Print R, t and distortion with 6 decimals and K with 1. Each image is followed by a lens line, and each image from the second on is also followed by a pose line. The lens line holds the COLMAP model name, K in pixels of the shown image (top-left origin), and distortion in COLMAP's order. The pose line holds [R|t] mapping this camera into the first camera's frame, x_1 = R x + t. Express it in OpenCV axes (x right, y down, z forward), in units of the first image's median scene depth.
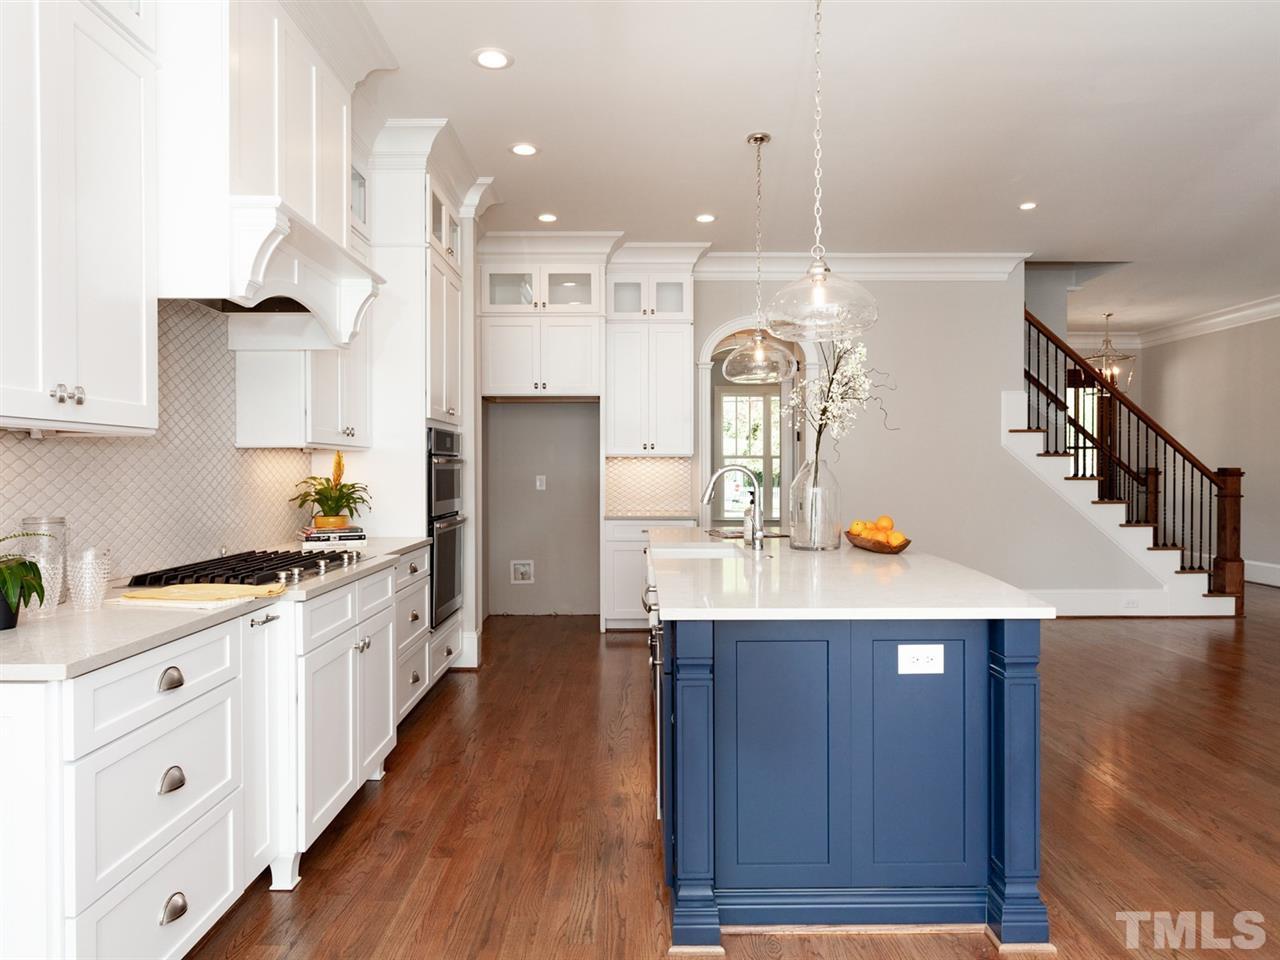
lens RADIAL K [[833.0, 0, 639.6], [0, 833.0, 472.2], [0, 0, 1]] dist [0.001890, 0.000482]
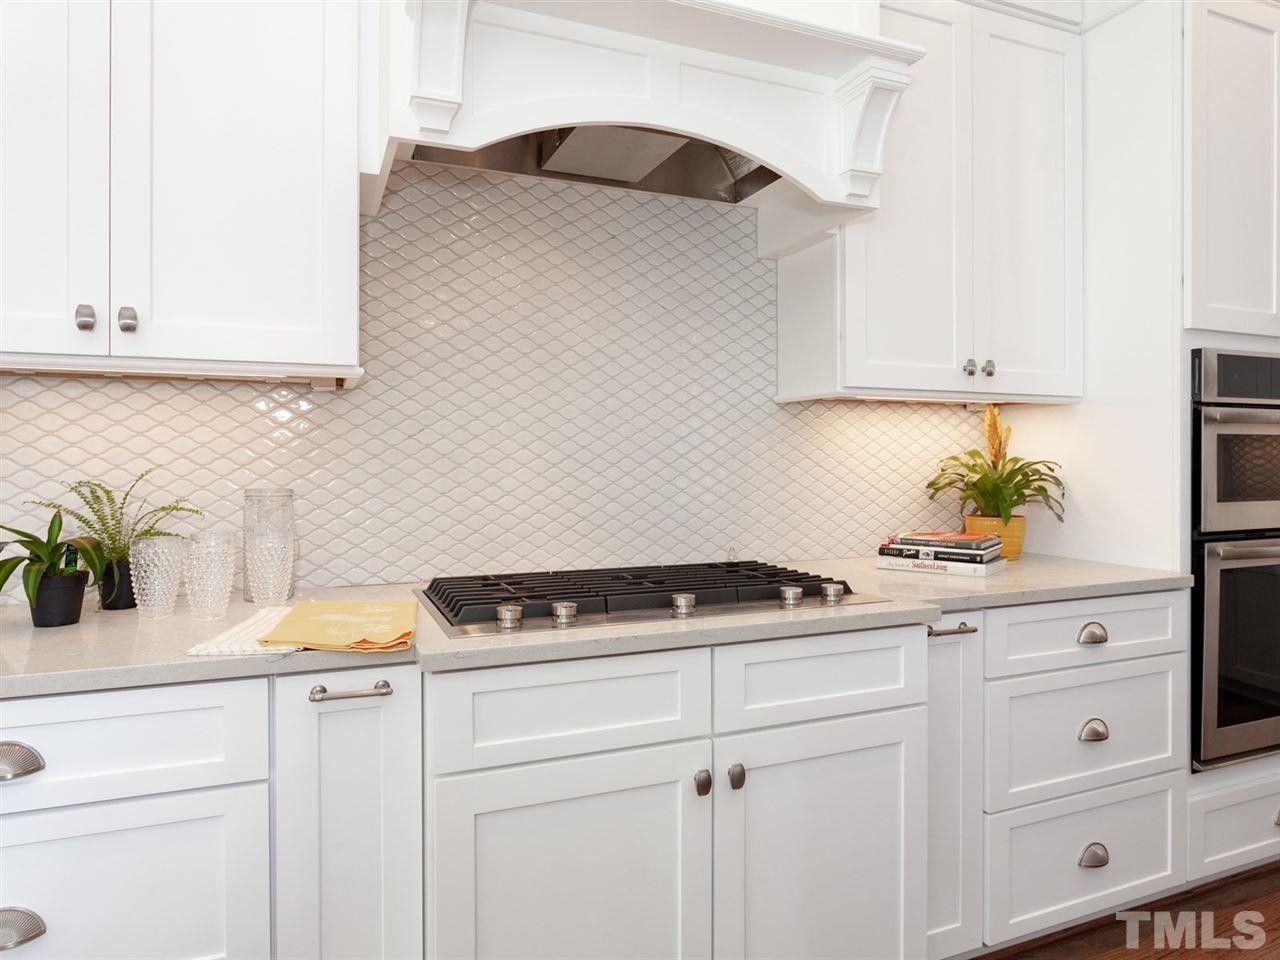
lens RADIAL K [[833.0, 0, 639.6], [0, 833.0, 472.2], [0, 0, 1]] dist [0.001890, 0.000482]
pose [[0.373630, 0.022320, -0.927309, 0.086450], [-0.006921, 0.999750, 0.021275, 0.011247], [0.927552, -0.001532, 0.373691, 0.582835]]
